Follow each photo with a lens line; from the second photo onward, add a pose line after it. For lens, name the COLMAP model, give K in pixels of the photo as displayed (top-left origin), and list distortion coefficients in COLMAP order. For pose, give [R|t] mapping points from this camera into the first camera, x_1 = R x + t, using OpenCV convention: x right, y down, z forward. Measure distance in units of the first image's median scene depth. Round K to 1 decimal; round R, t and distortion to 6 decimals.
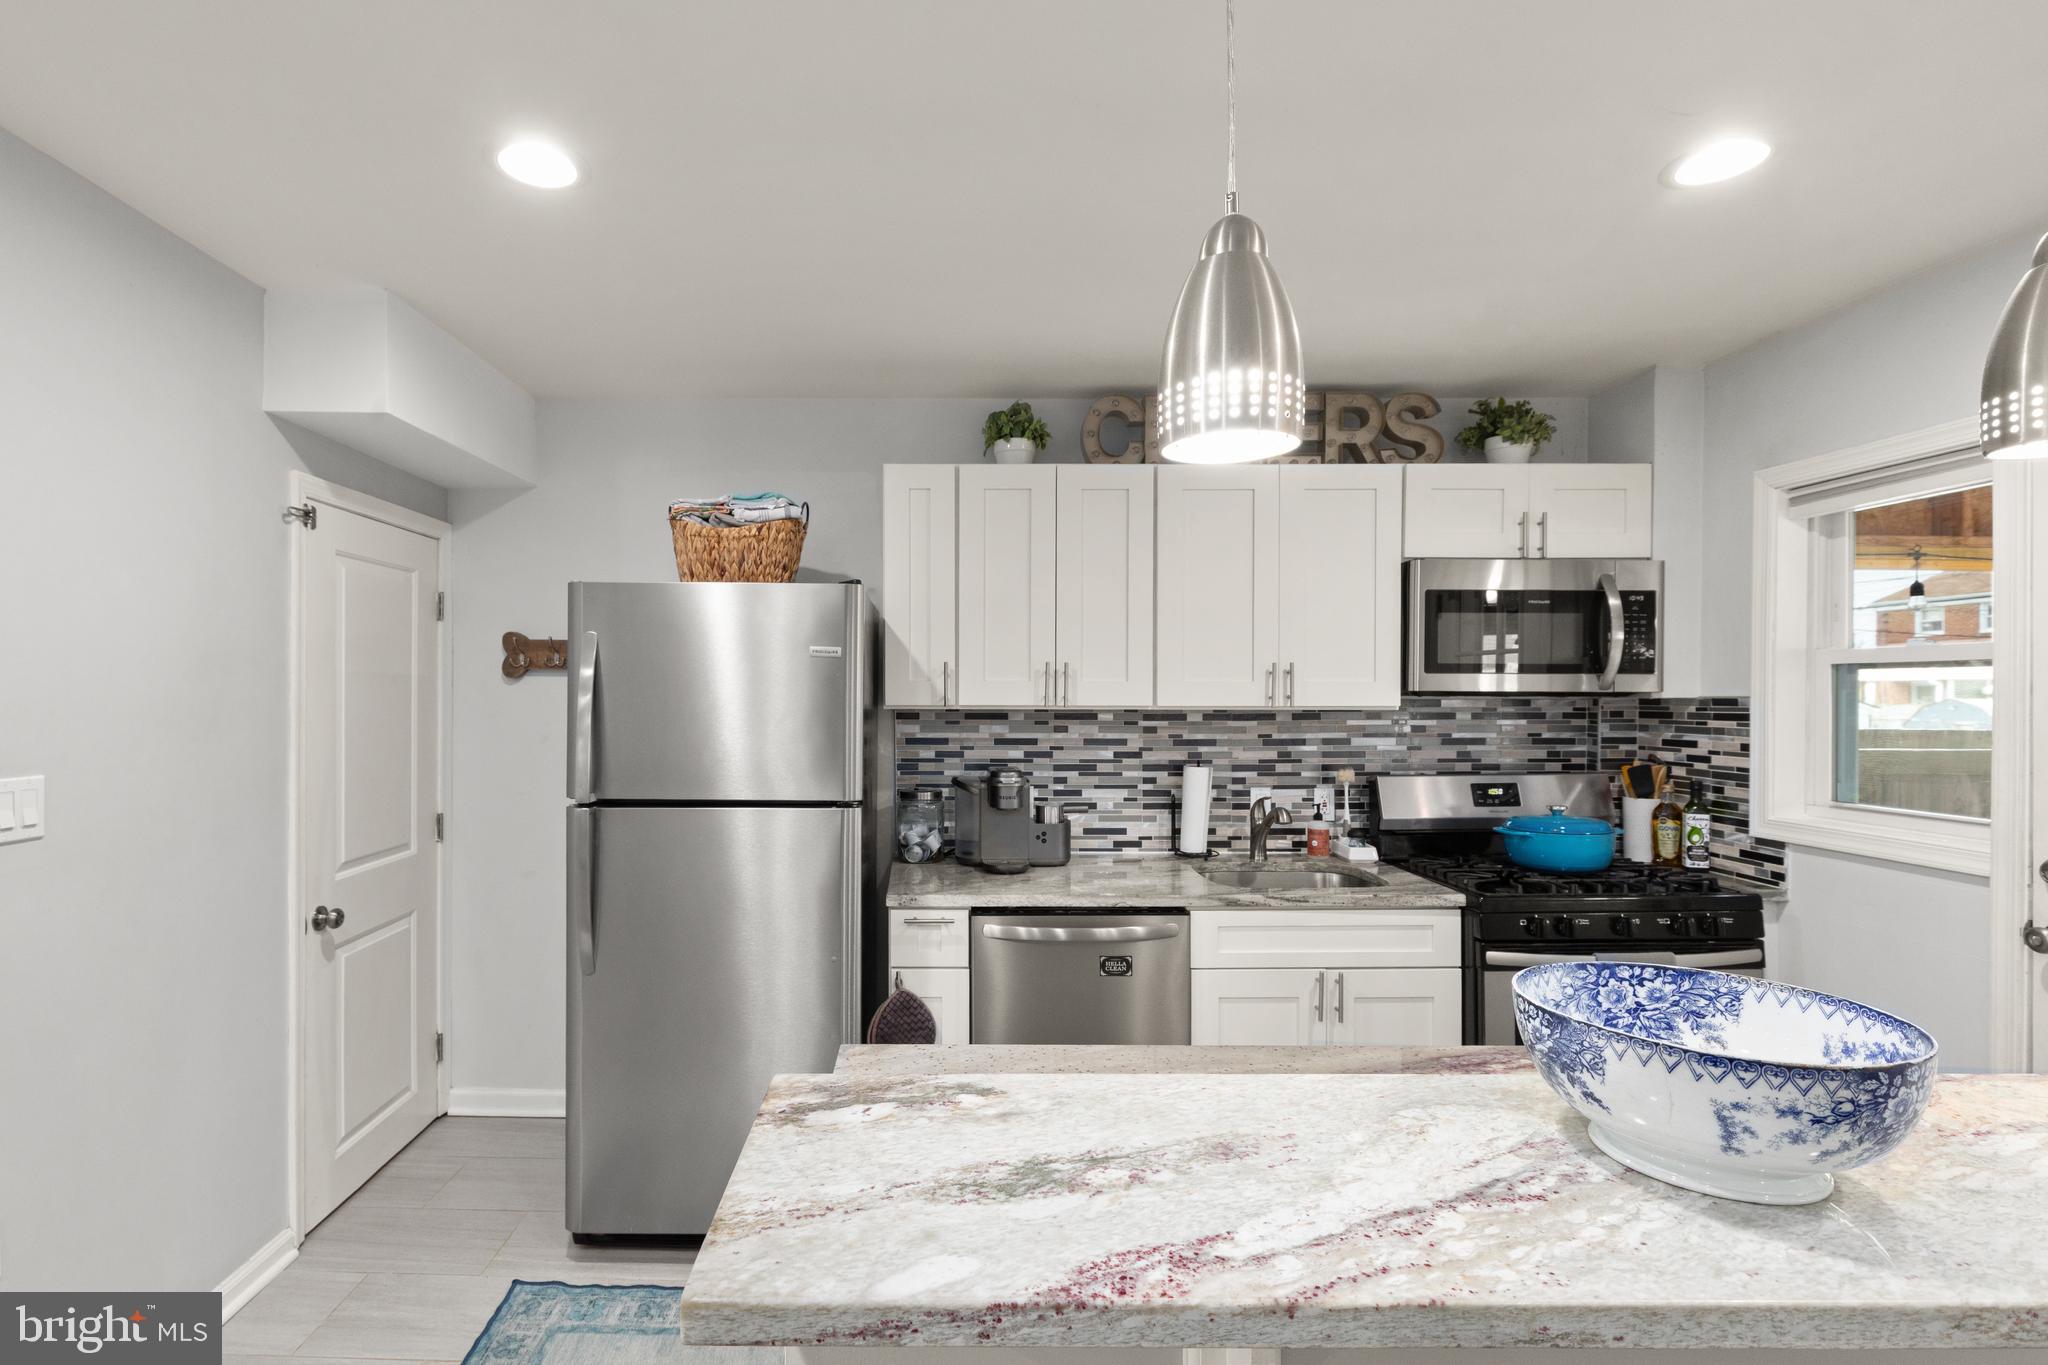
lens RADIAL K [[967.2, 0, 929.5], [0, 967.2, 694.1], [0, 0, 1]] dist [-0.004888, -0.001258]
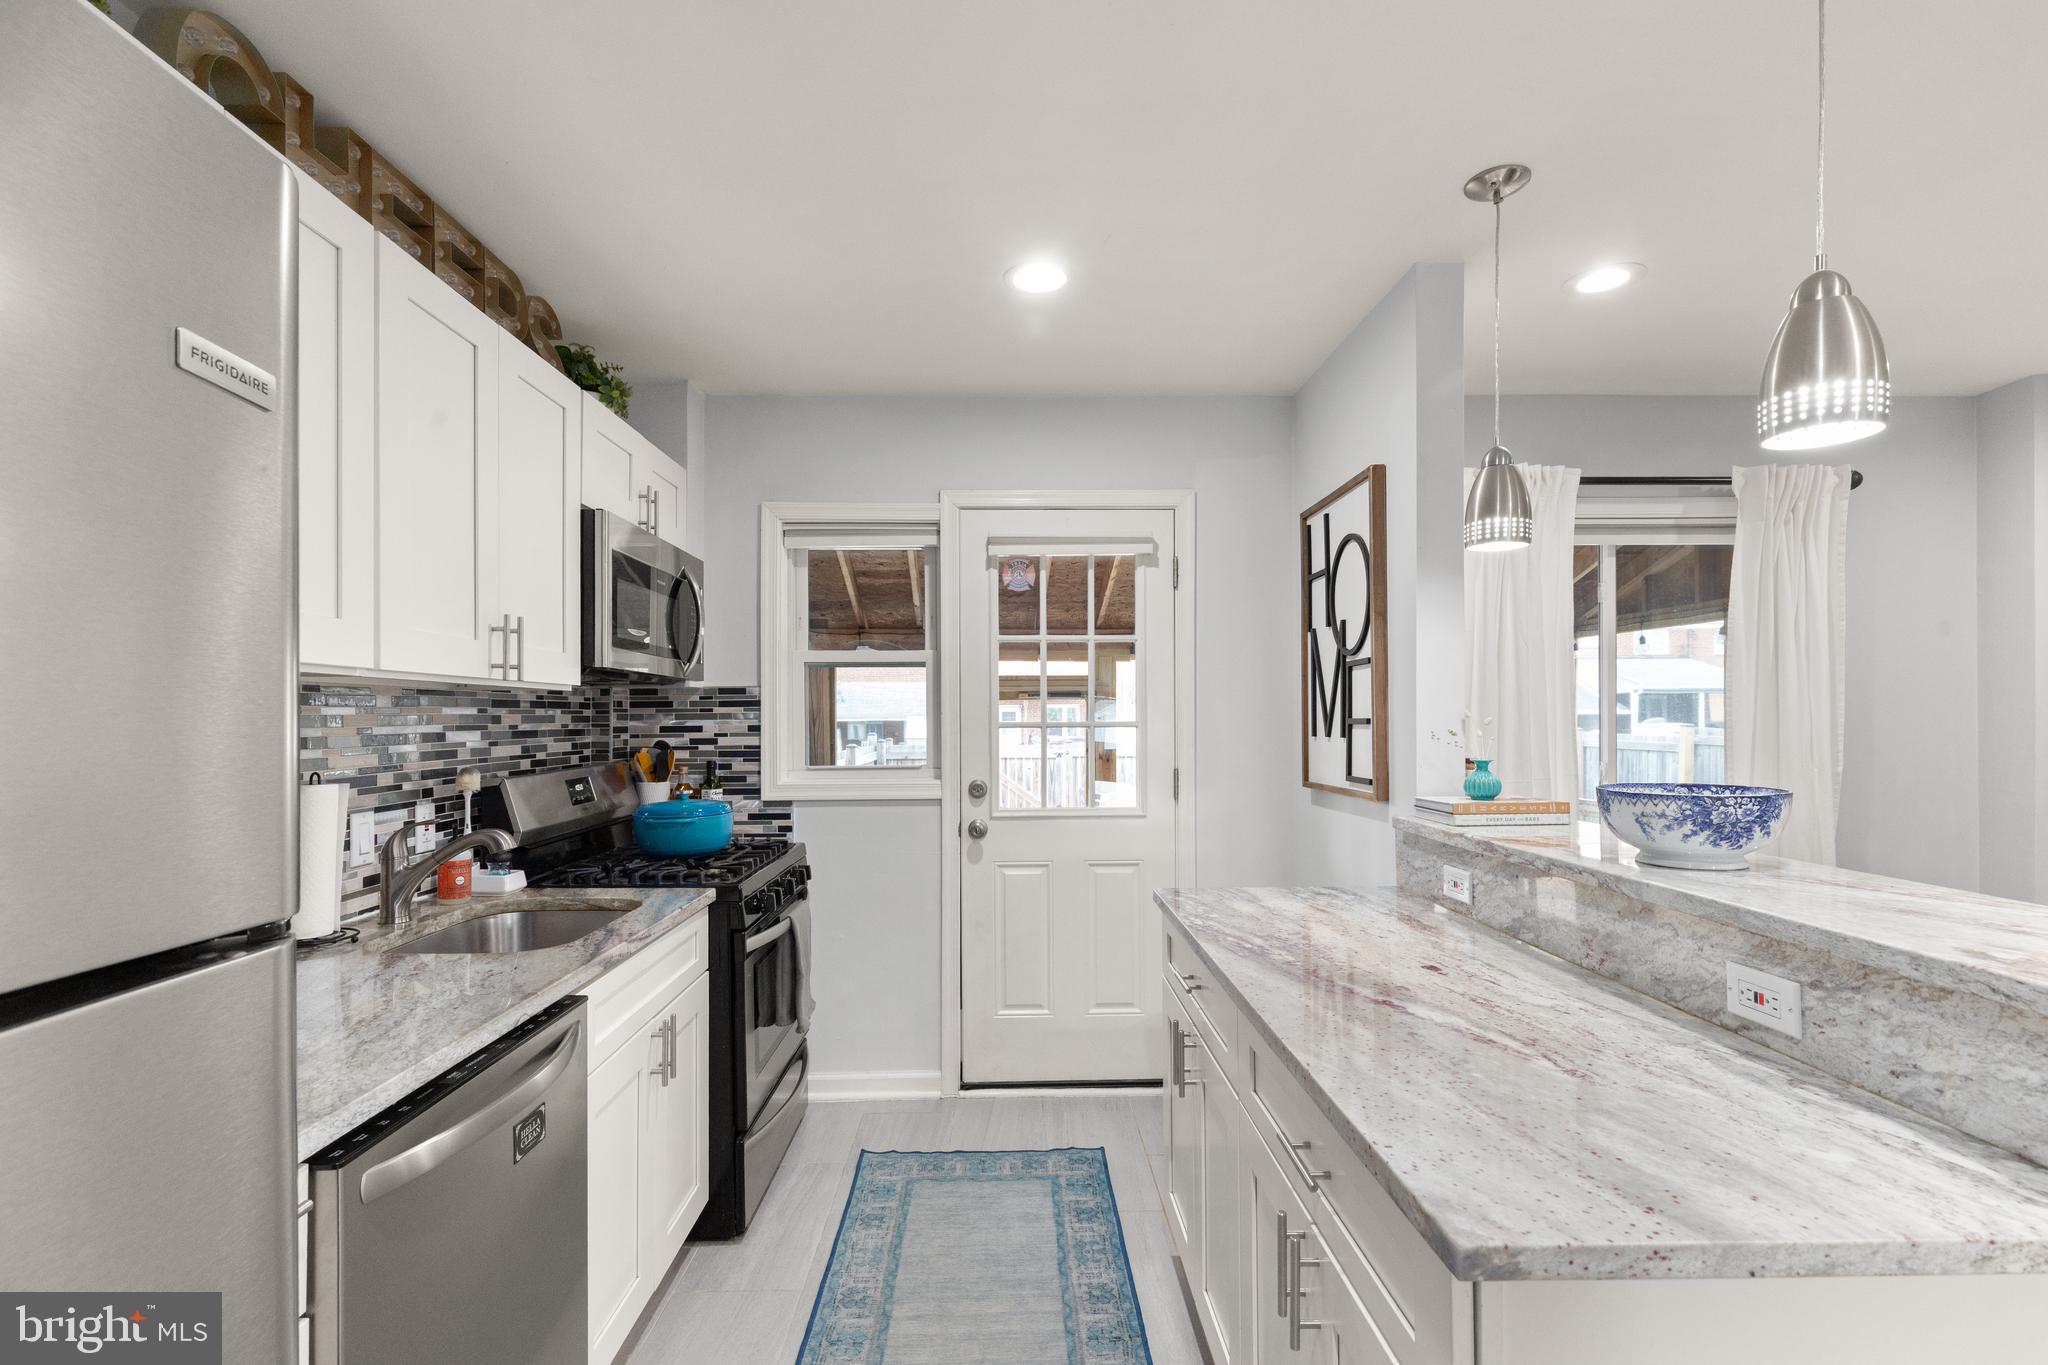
lens RADIAL K [[925.3, 0, 1027.8], [0, 925.3, 721.3], [0, 0, 1]] dist [0.005051, -0.002759]
pose [[-0.018939, -0.003133, 0.999816, -0.295448], [0.007659, 0.999965, 0.003279, 0.042146], [-0.999791, 0.007720, -0.018914, 0.633719]]
